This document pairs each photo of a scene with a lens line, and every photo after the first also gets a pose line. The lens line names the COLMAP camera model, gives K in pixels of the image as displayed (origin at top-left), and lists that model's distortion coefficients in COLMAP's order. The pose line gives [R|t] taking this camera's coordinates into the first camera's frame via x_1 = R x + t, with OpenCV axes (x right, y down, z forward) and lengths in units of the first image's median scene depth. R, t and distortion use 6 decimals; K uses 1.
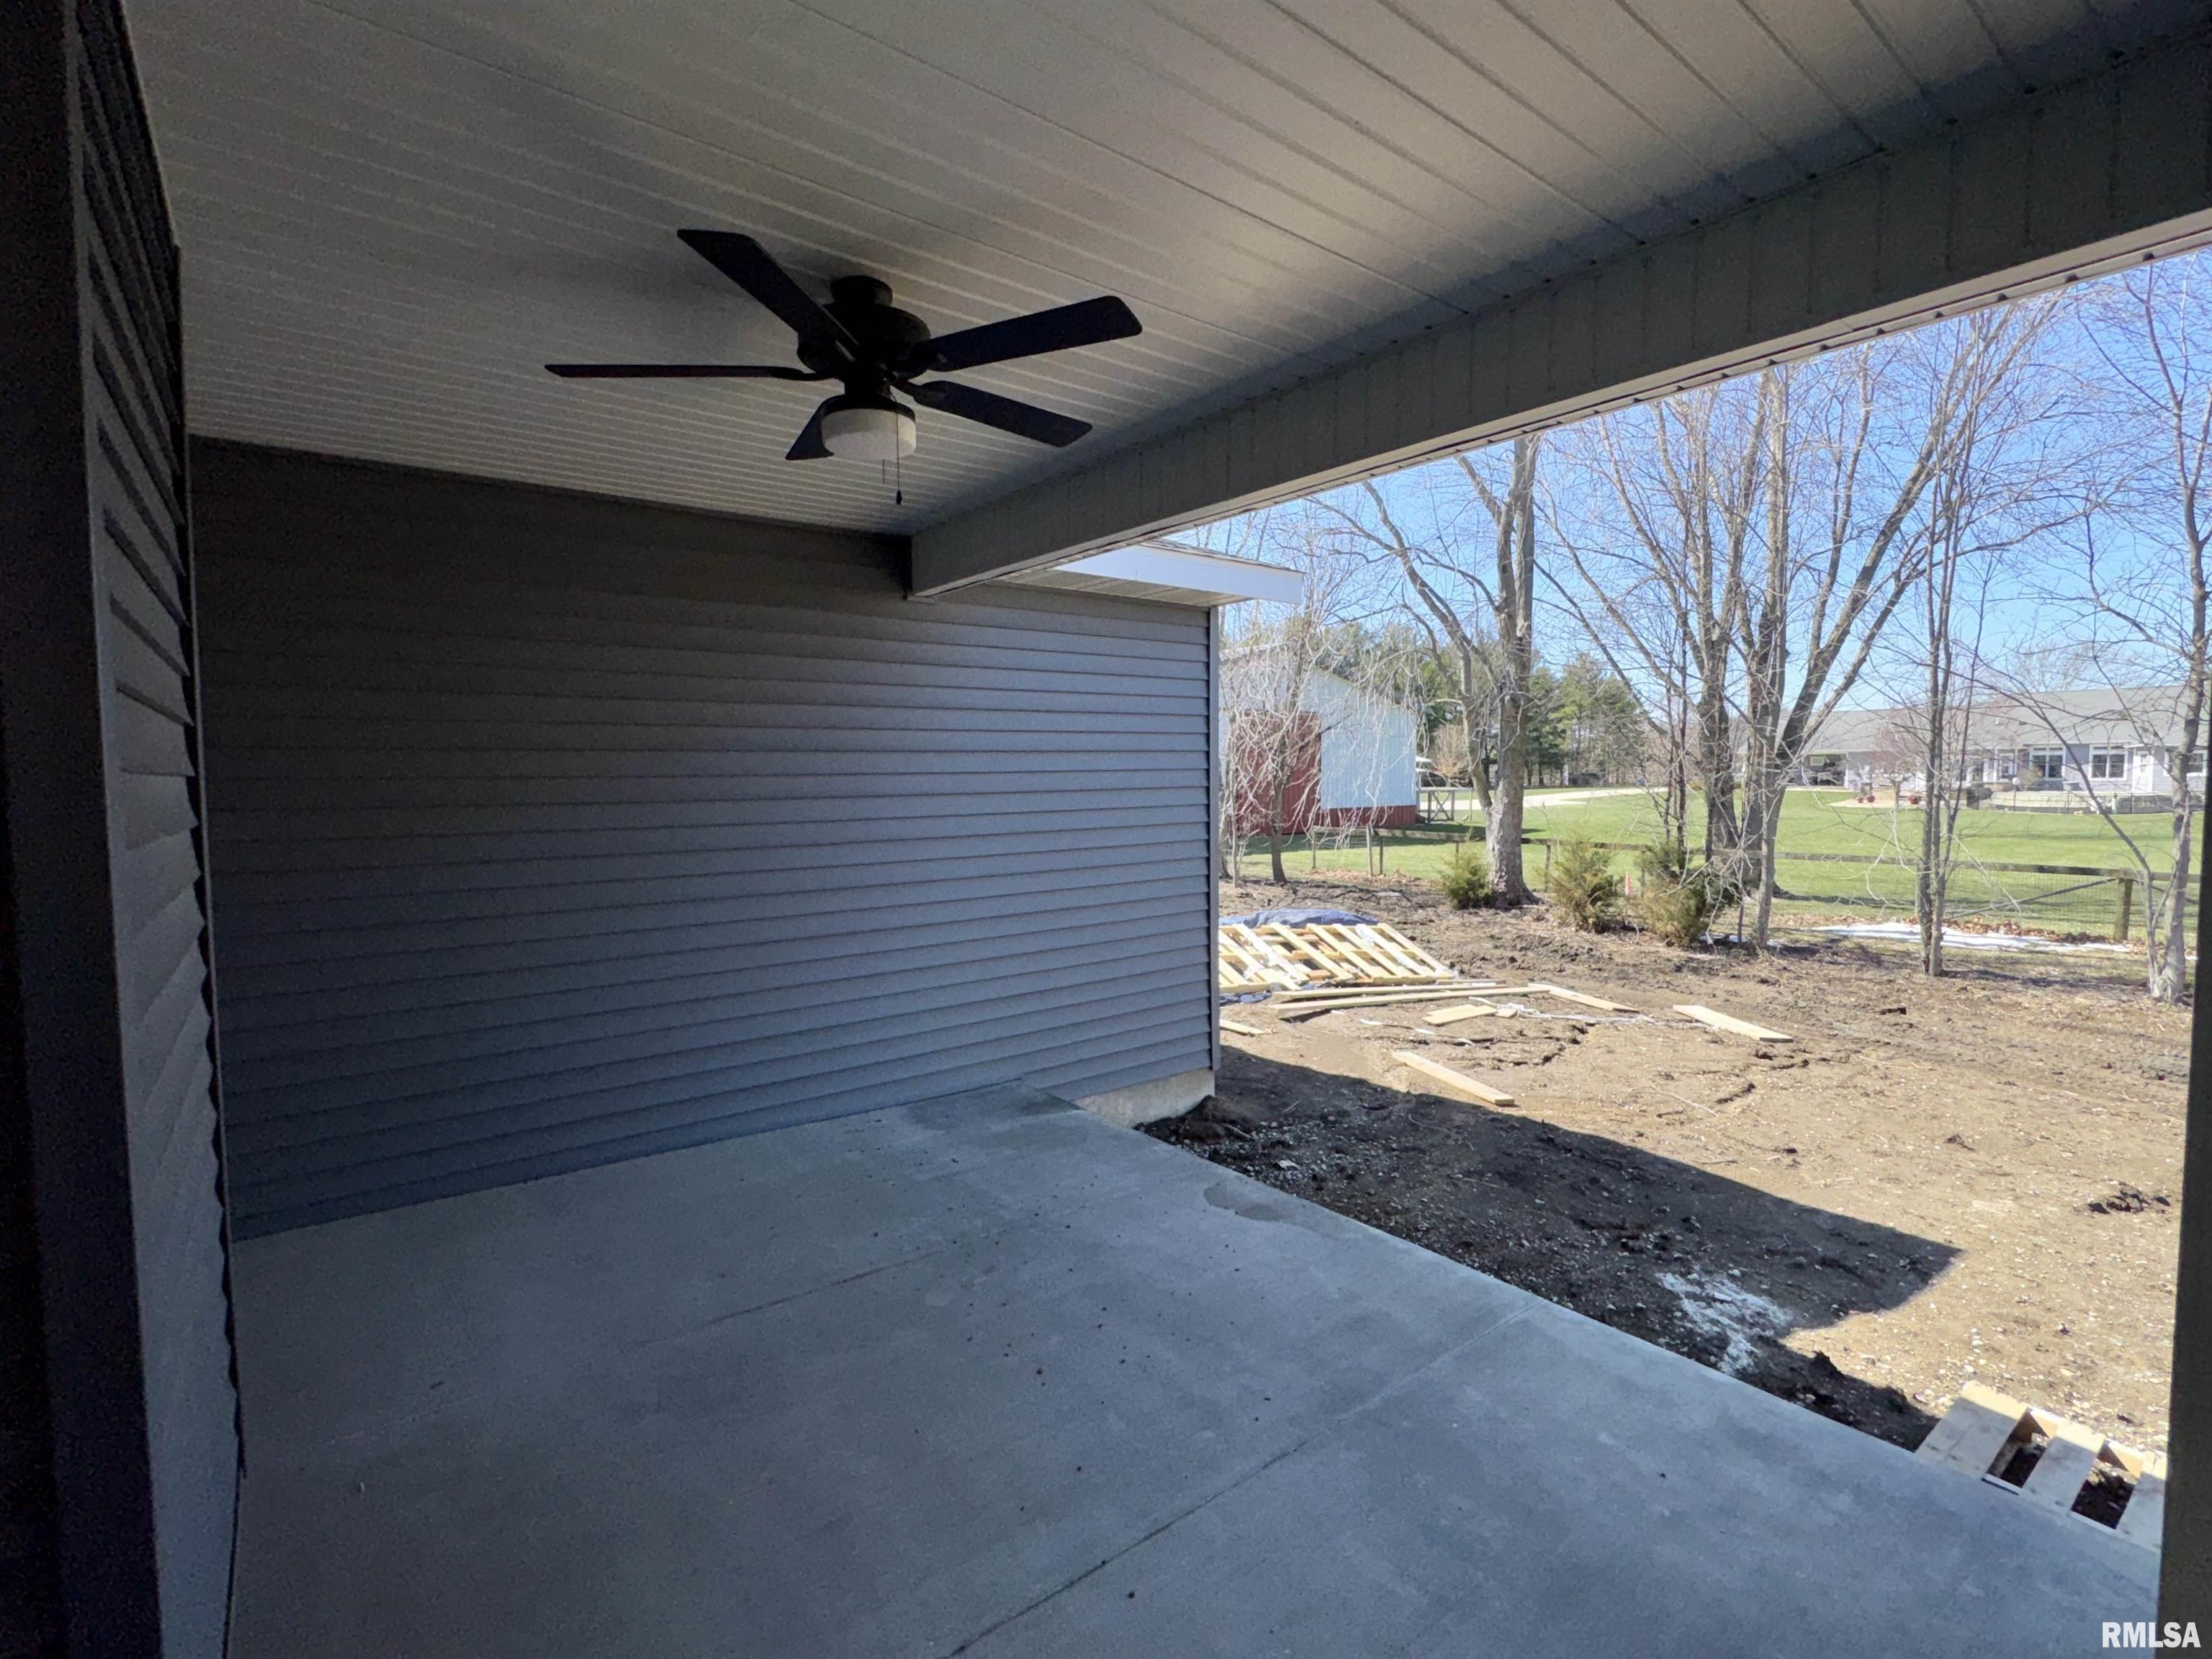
lens RADIAL K [[1029.8, 0, 1104.2], [0, 1029.8, 827.0], [0, 0, 1]] dist [0.001137, 0.000082]
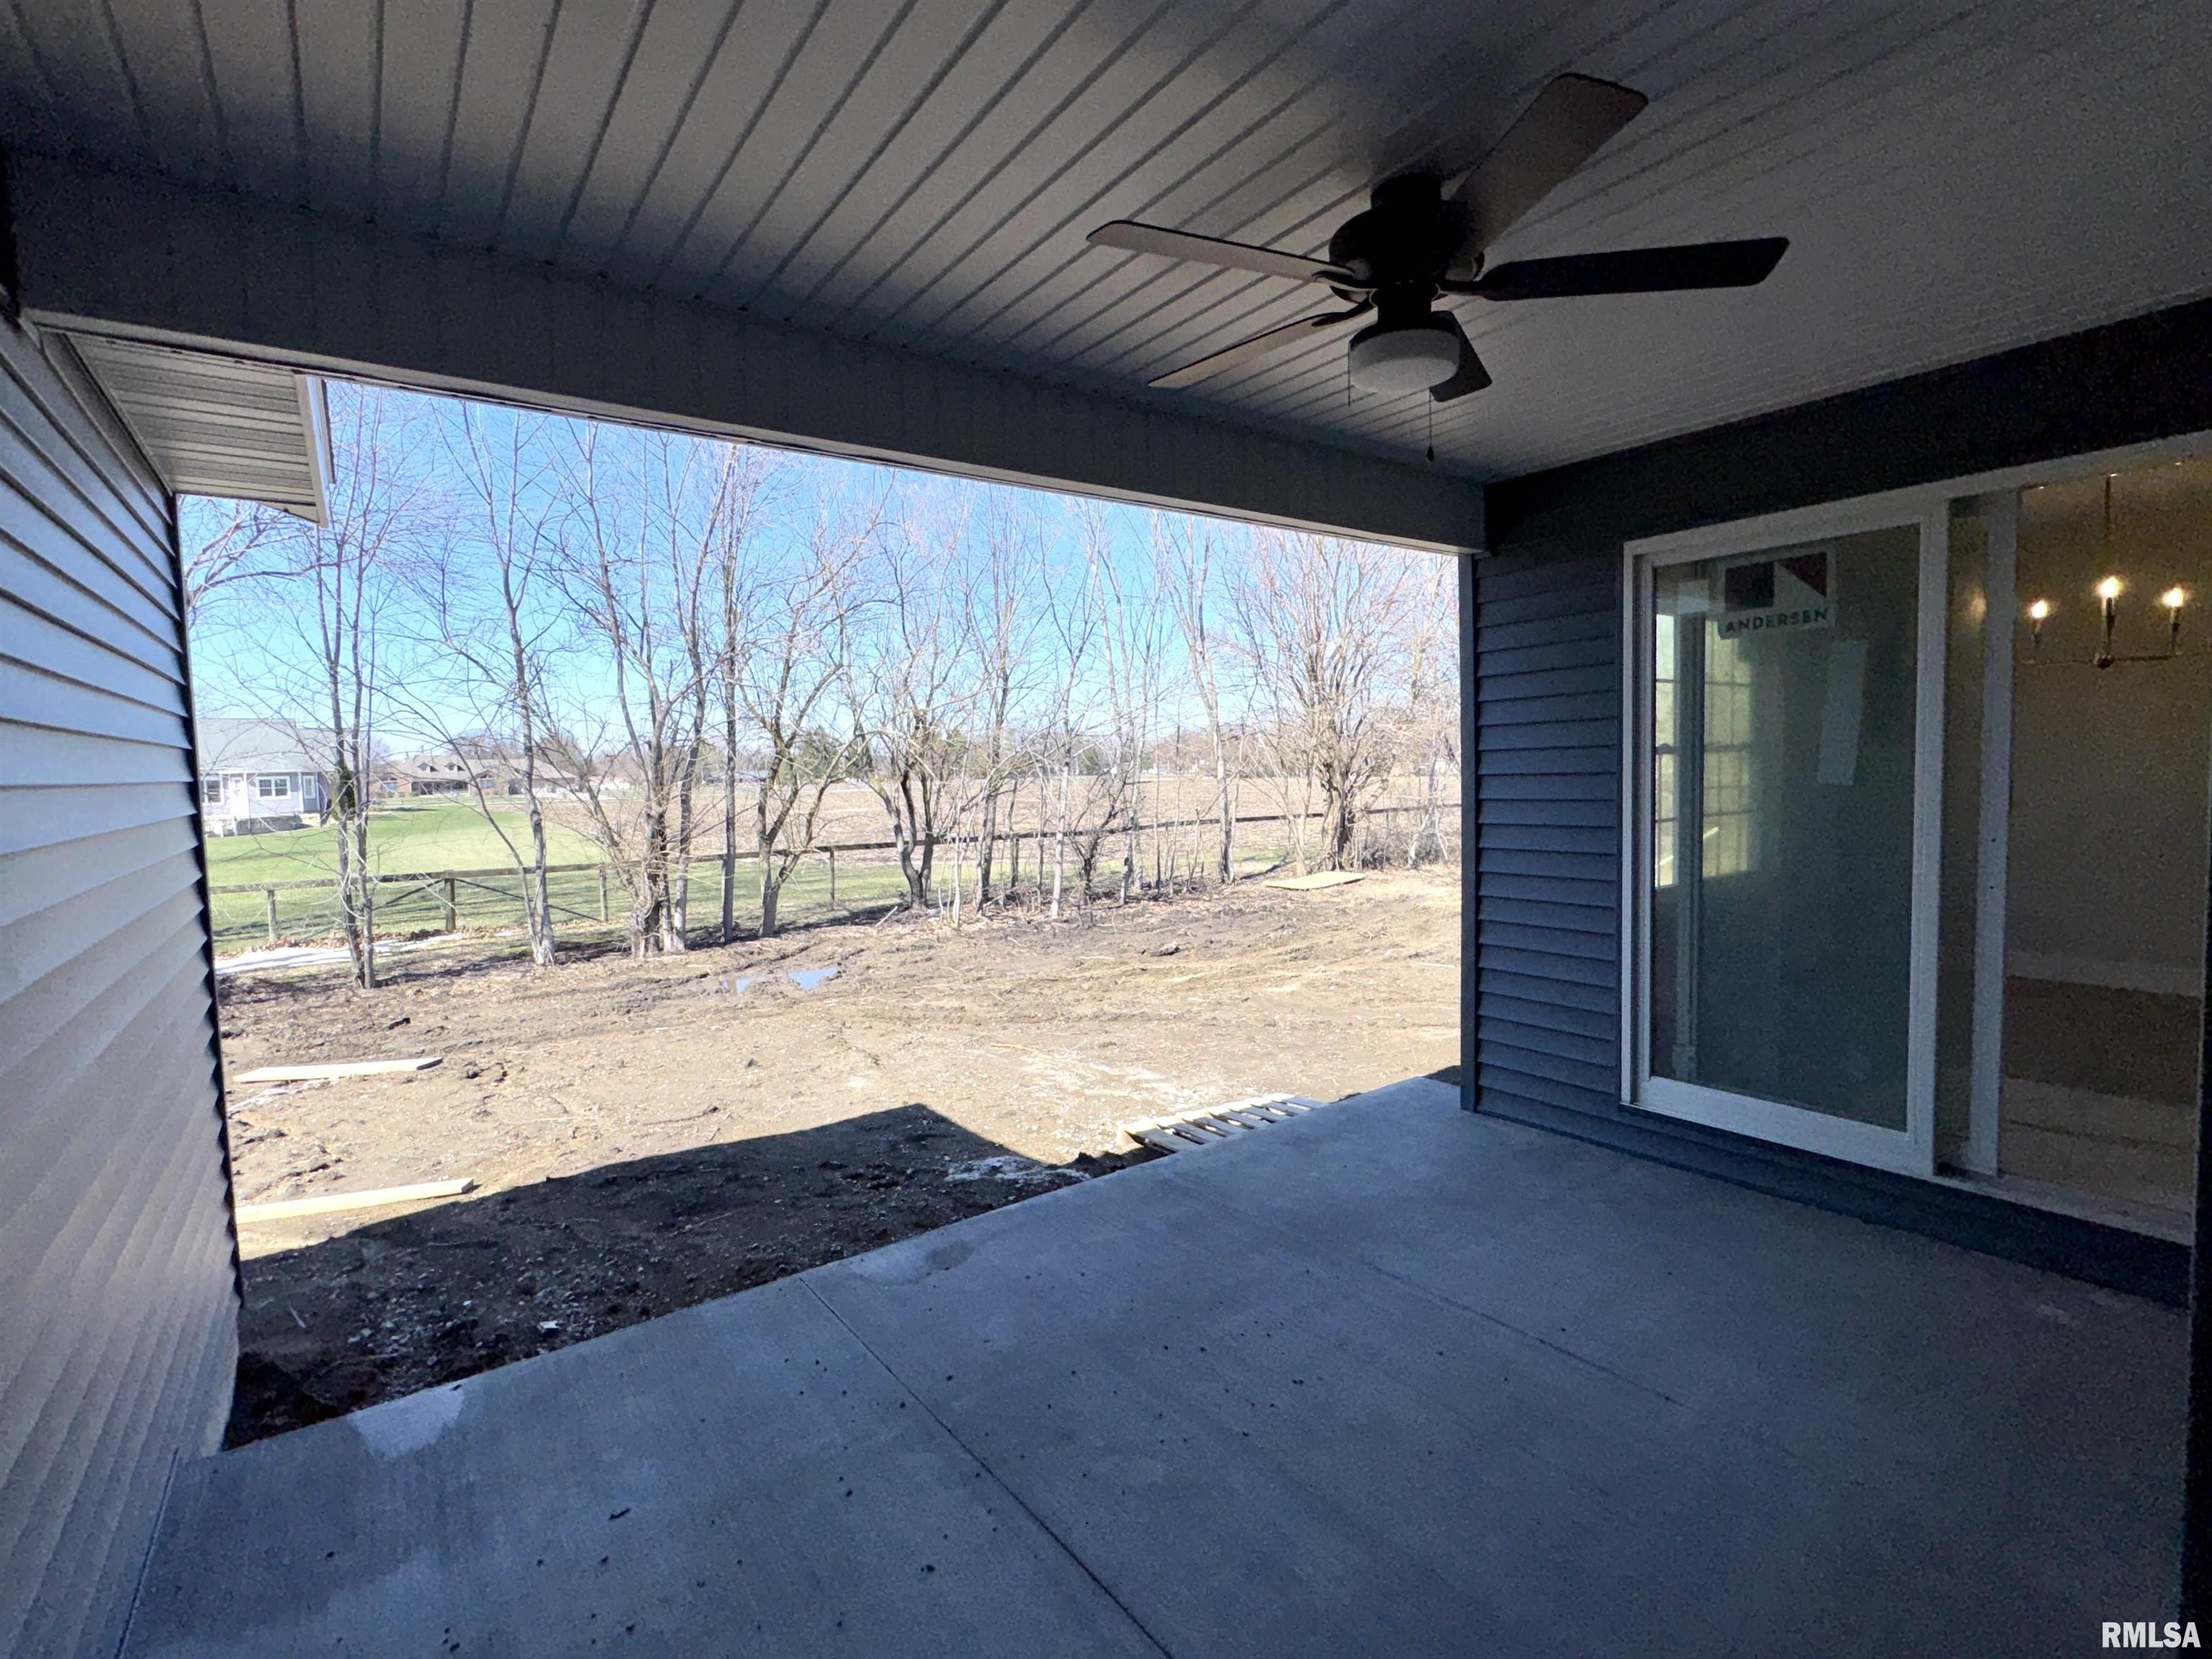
lens RADIAL K [[1029.8, 0, 1106.3], [0, 1029.8, 835.0], [0, 0, 1]] dist [0.001137, 0.000082]
pose [[0.030680, -0.057313, 0.997885, -0.417552], [0.076759, 0.995542, 0.054818, -0.018602], [-0.996578, 0.074914, 0.034943, 0.464556]]
